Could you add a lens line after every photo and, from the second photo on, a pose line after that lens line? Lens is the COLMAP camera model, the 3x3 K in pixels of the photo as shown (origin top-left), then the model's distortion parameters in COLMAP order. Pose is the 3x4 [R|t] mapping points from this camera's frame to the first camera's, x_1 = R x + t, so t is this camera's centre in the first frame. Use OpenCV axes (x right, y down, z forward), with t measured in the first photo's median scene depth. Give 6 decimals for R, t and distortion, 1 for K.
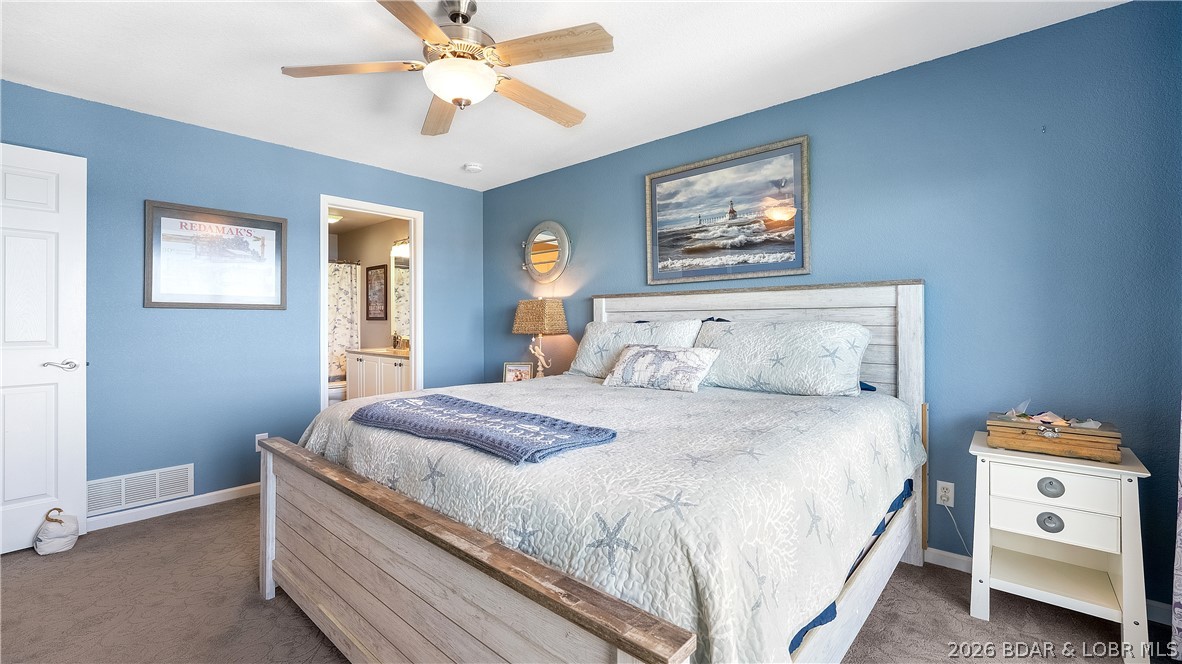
lens RADIAL K [[490.9, 0, 582.6], [0, 490.9, 321.6], [0, 0, 1]] dist [-0.003969, -0.000295]
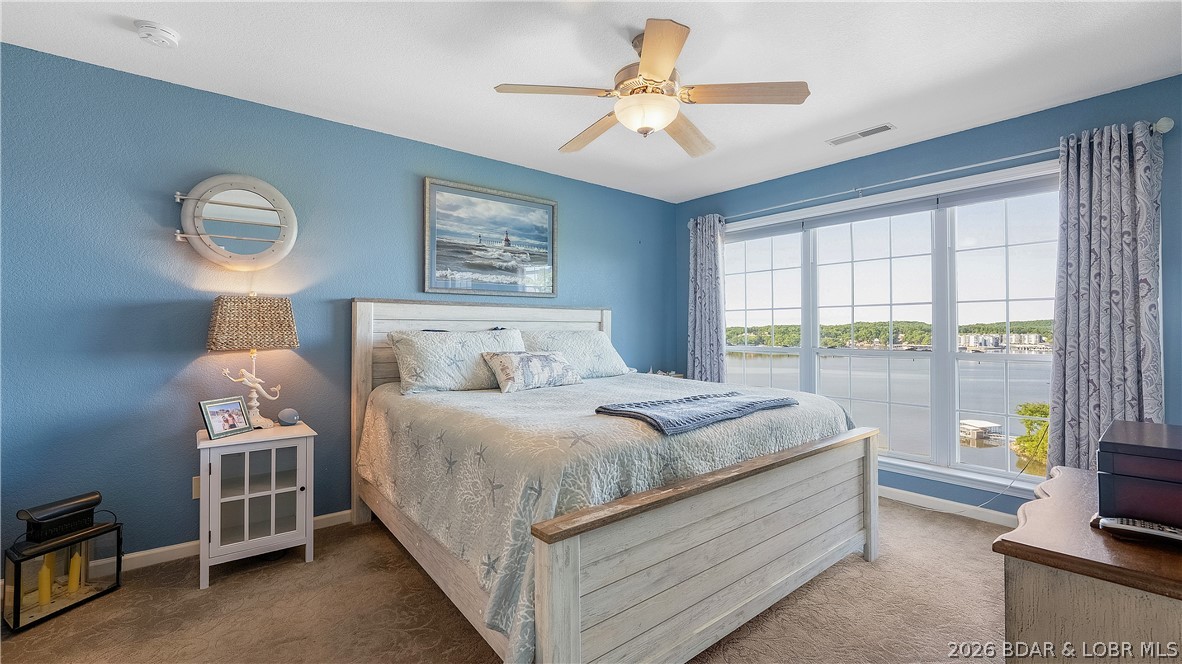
lens RADIAL K [[491.3, 0, 587.7], [0, 491.3, 335.1], [0, 0, 1]] dist [-0.009951, 0.000412]
pose [[0.158636, -0.006049, 0.987319, -0.824939], [0.001173, 0.999982, 0.005938, 0.003498], [-0.987337, 0.000216, 0.158640, 0.583620]]
